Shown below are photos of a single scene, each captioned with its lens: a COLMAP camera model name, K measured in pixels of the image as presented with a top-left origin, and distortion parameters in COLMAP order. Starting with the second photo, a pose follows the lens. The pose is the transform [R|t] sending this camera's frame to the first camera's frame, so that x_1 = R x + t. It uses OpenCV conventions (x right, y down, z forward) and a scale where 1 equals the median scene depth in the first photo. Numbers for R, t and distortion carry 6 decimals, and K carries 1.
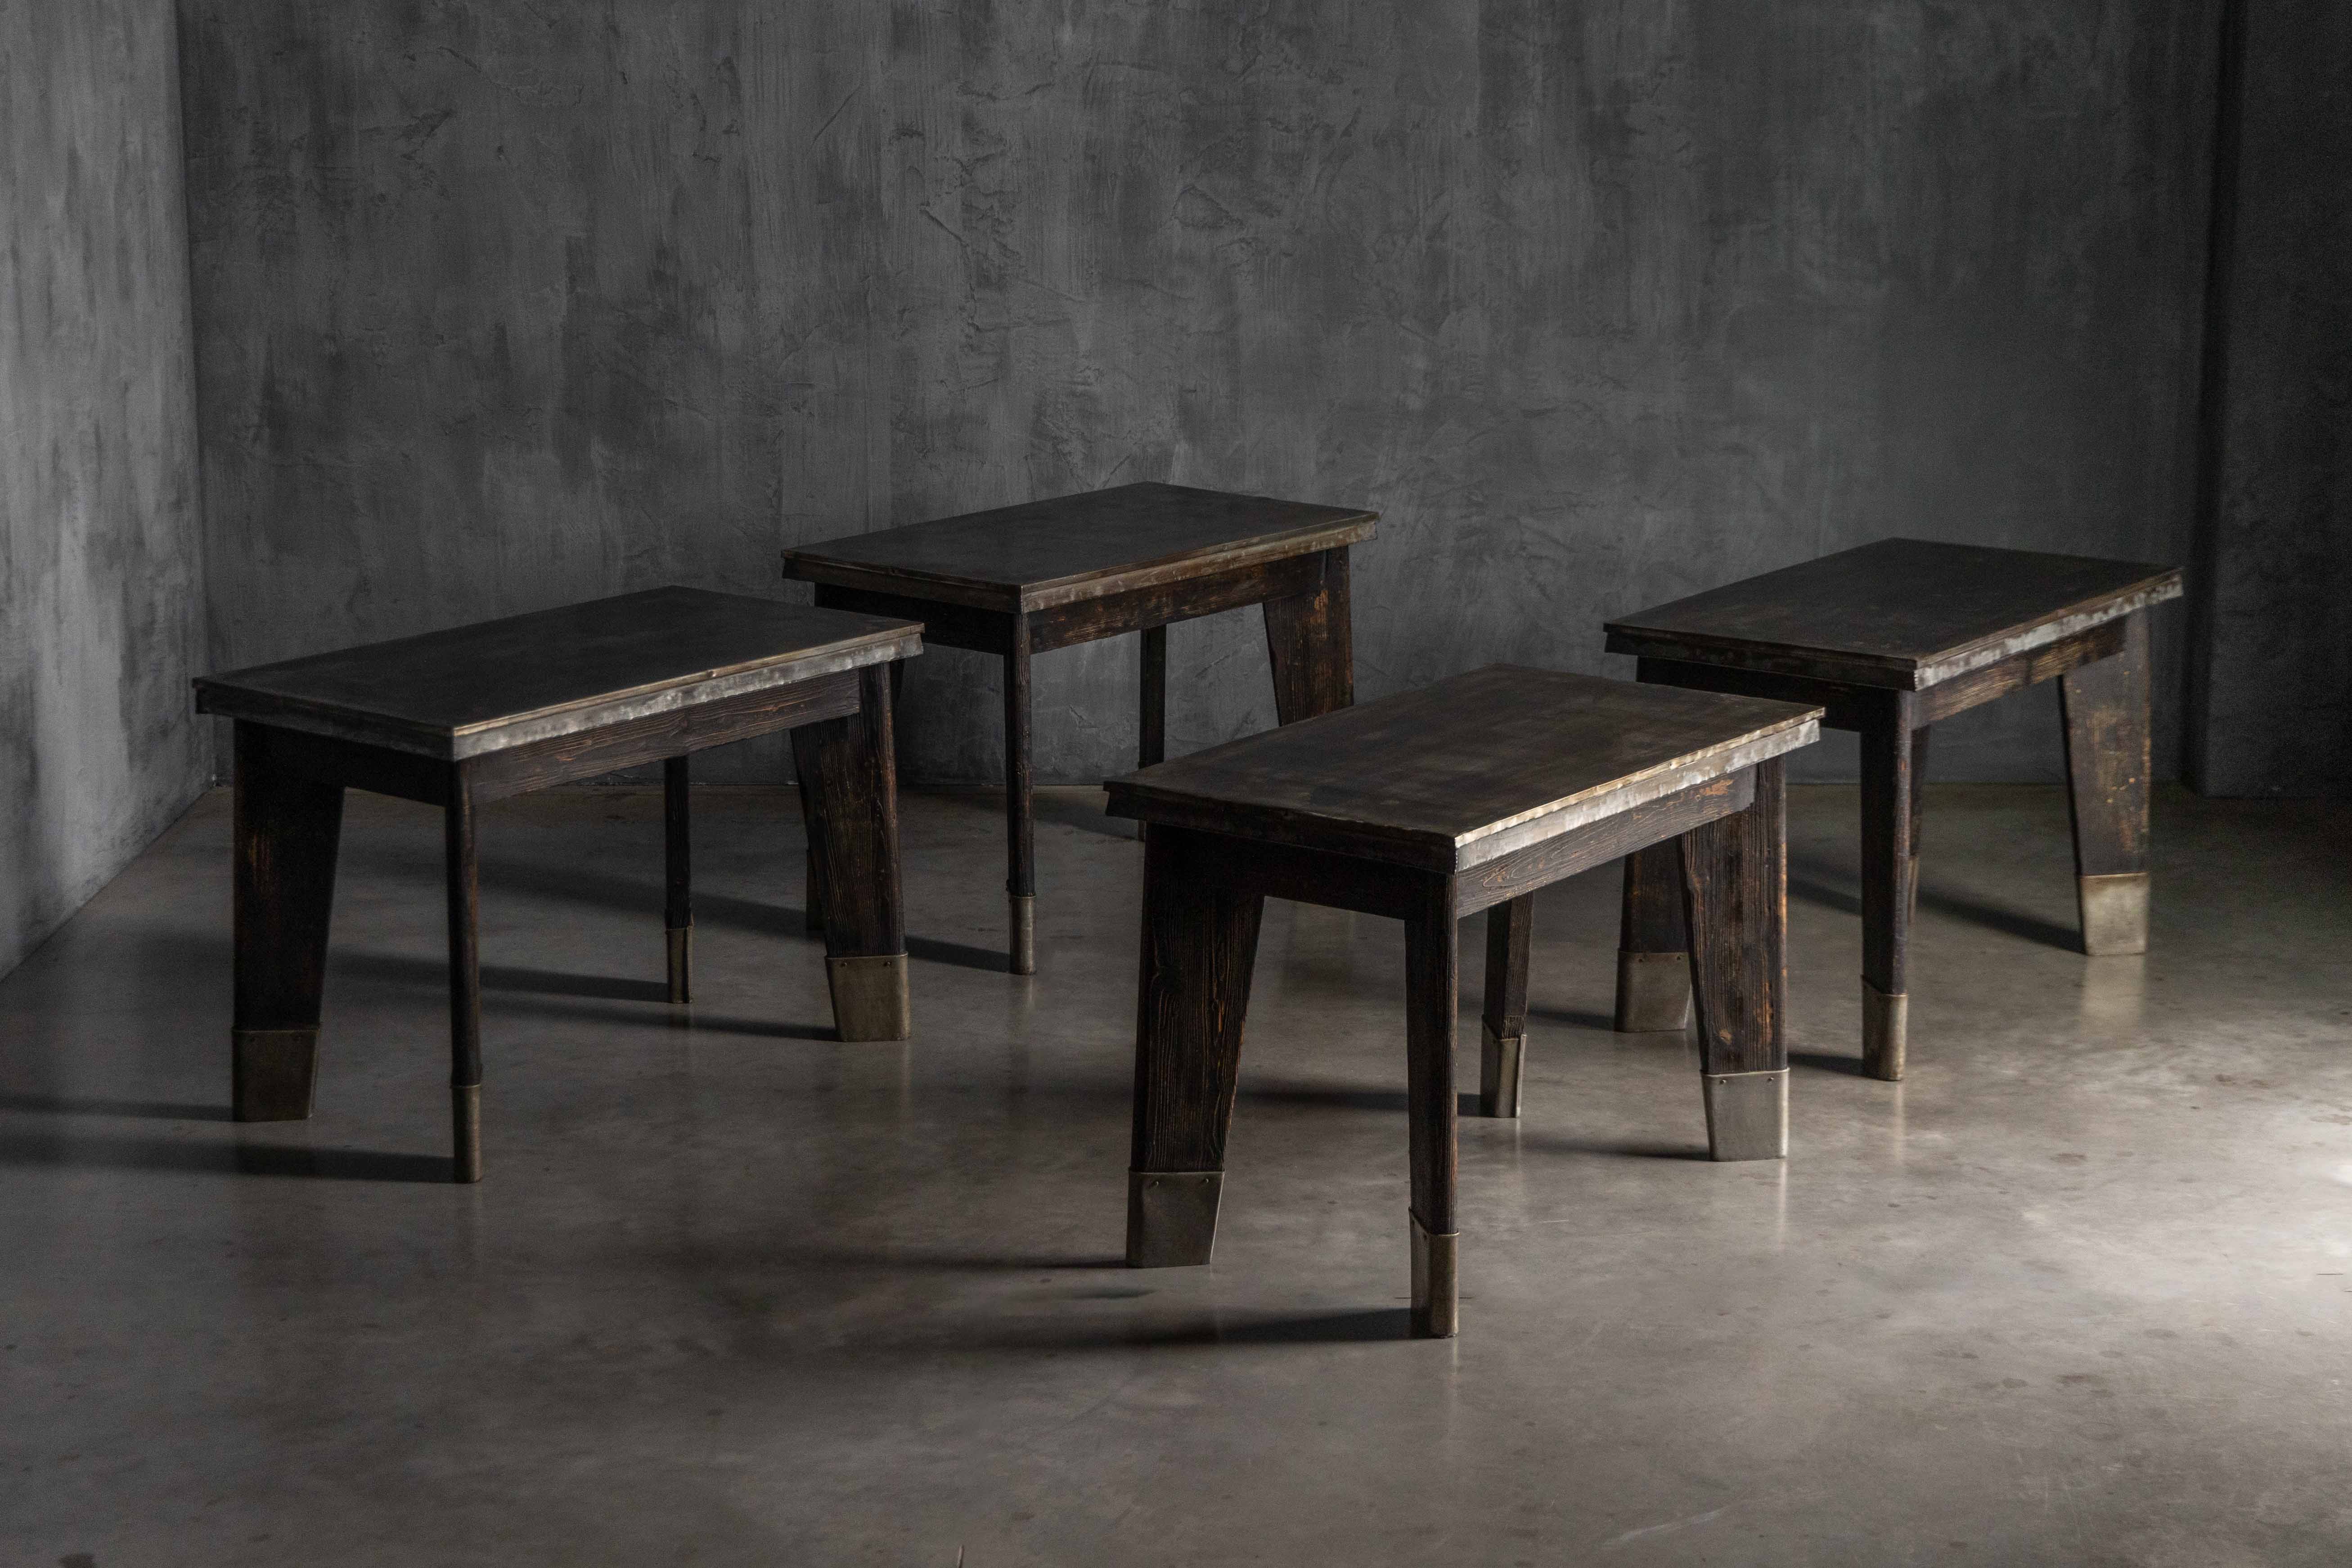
lens RADIAL K [[4312.2, 0, 1266.3], [0, 4312.2, 780.3], [0, 0, 1]] dist [0.032787, 0.035864]
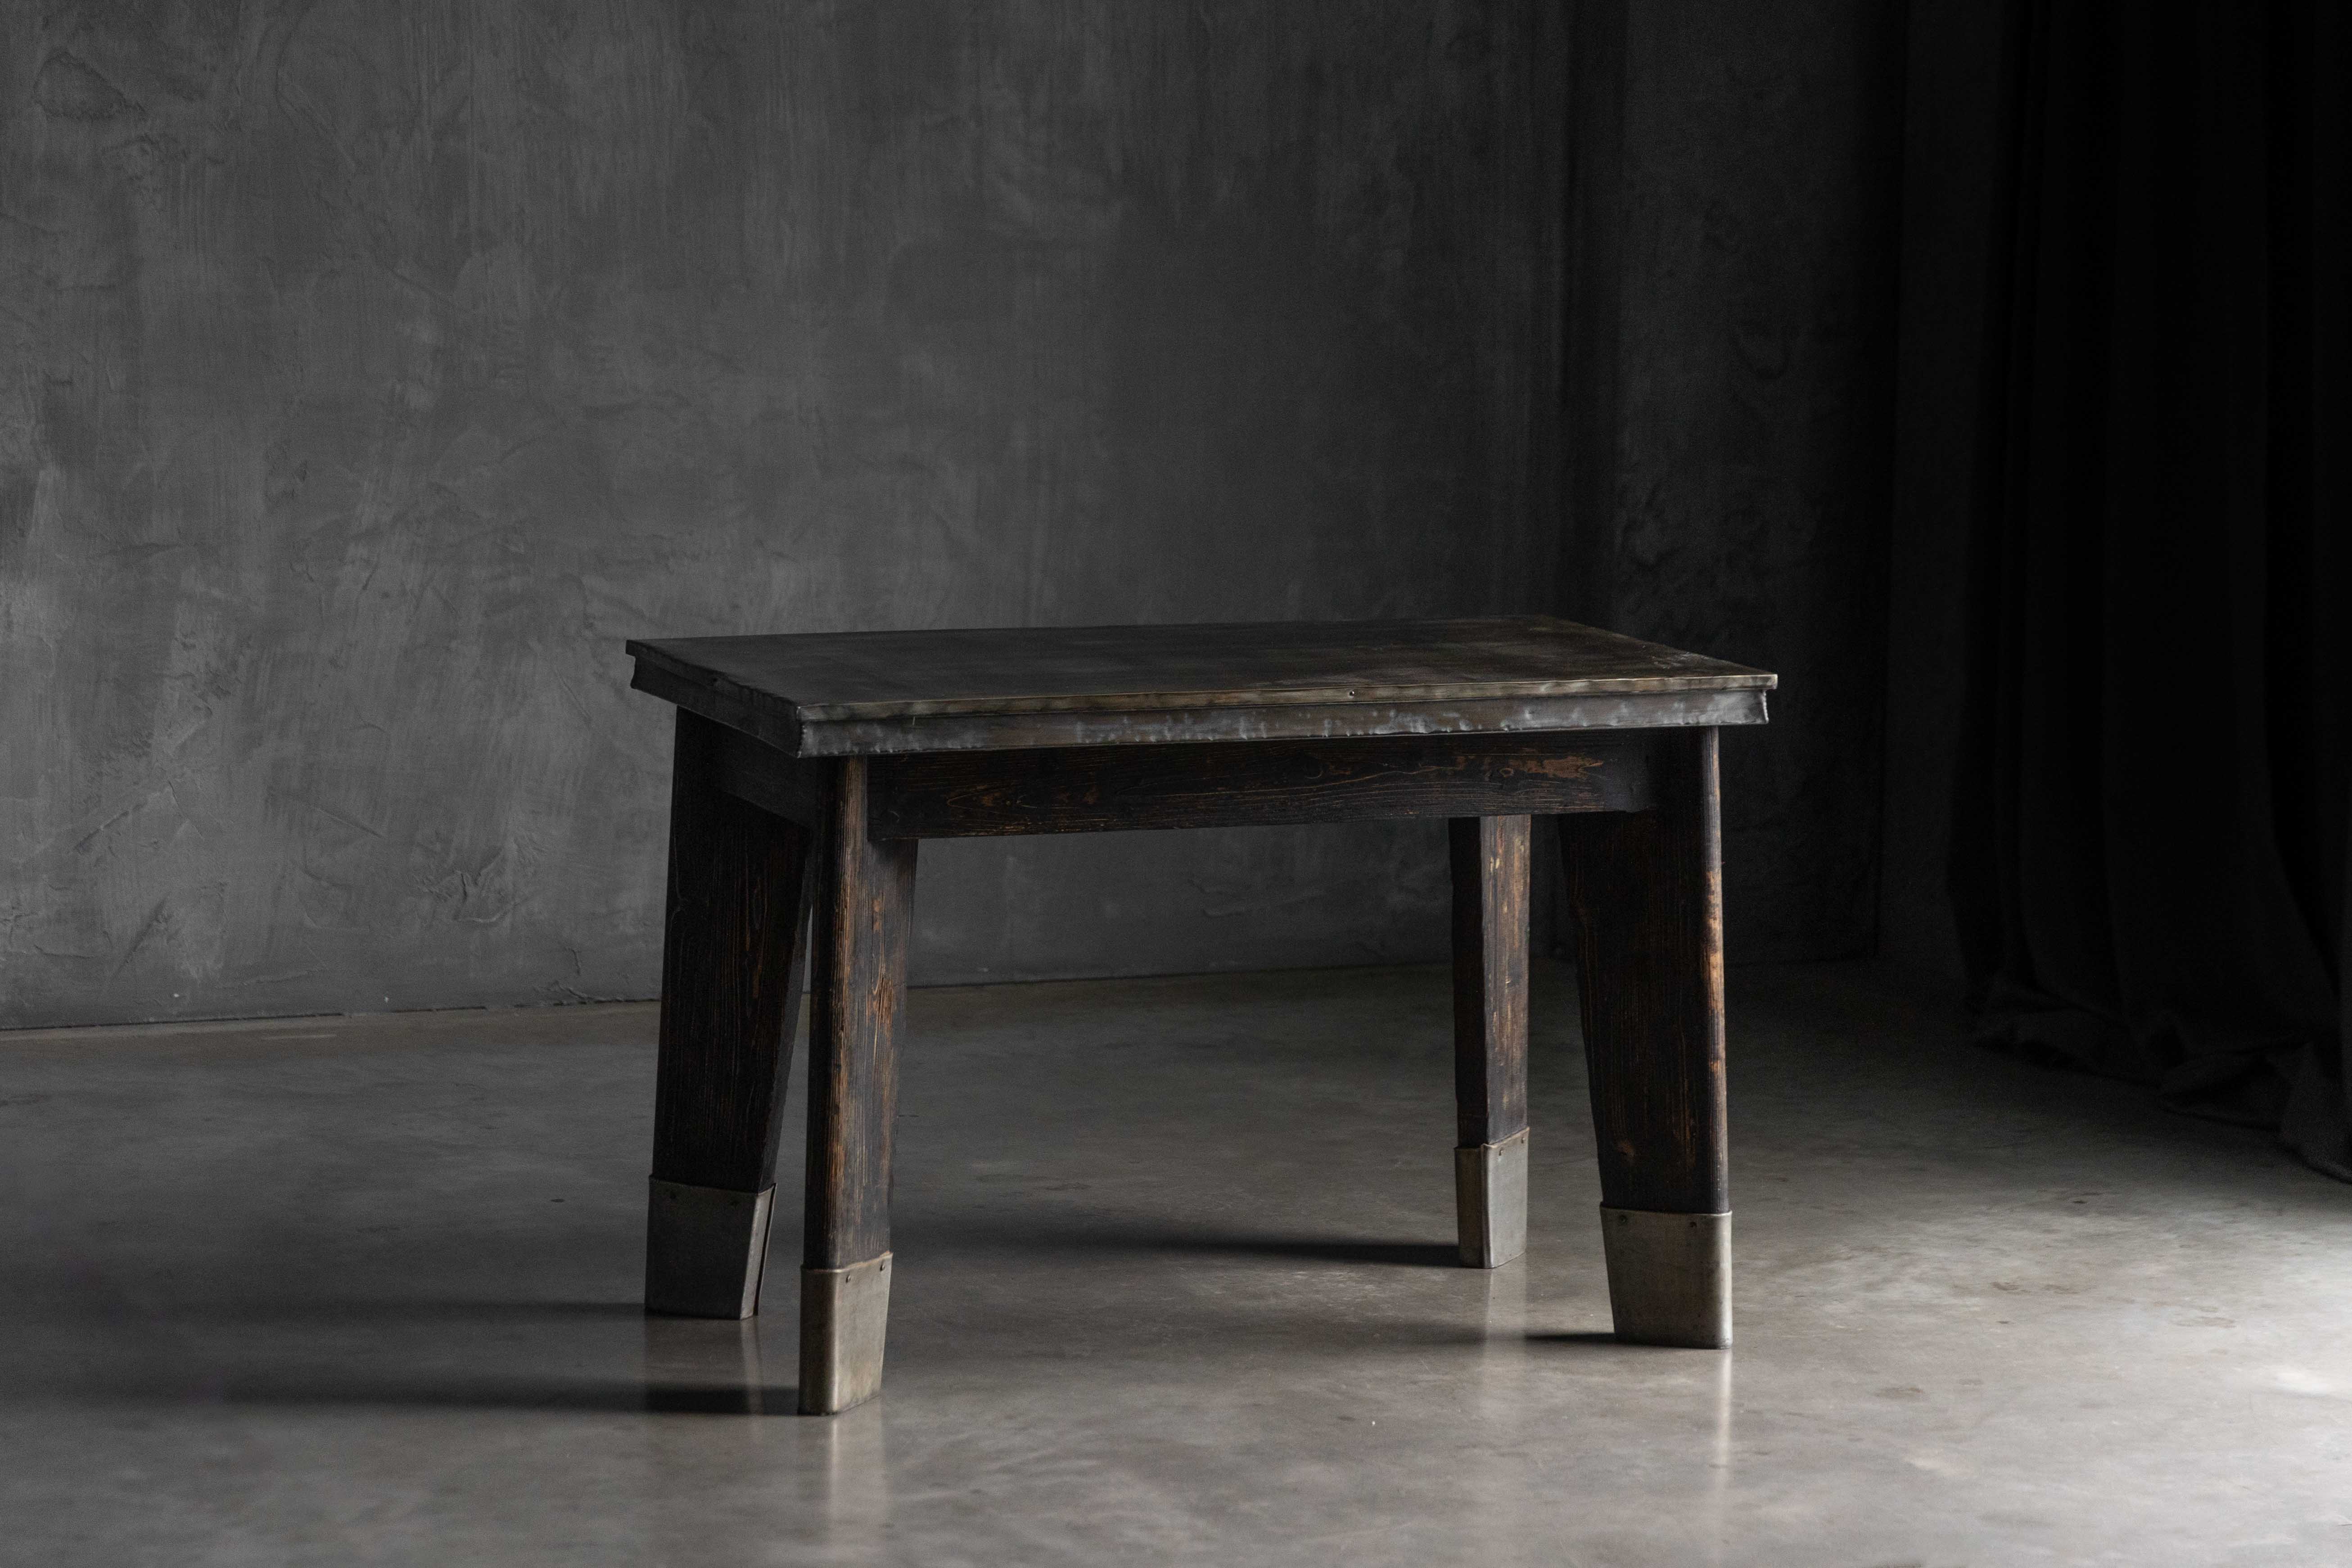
lens RADIAL K [[6539.3, 0, 1176.0], [0, 6539.3, 784.0], [0, 0, 1]] dist [0.084583, -0.343946]
pose [[0.940722, -0.034214, 0.337449, -0.187704], [0.062772, 0.995274, -0.074084, 0.046813], [-0.333320, 0.090875, 0.938424, 0.071570]]
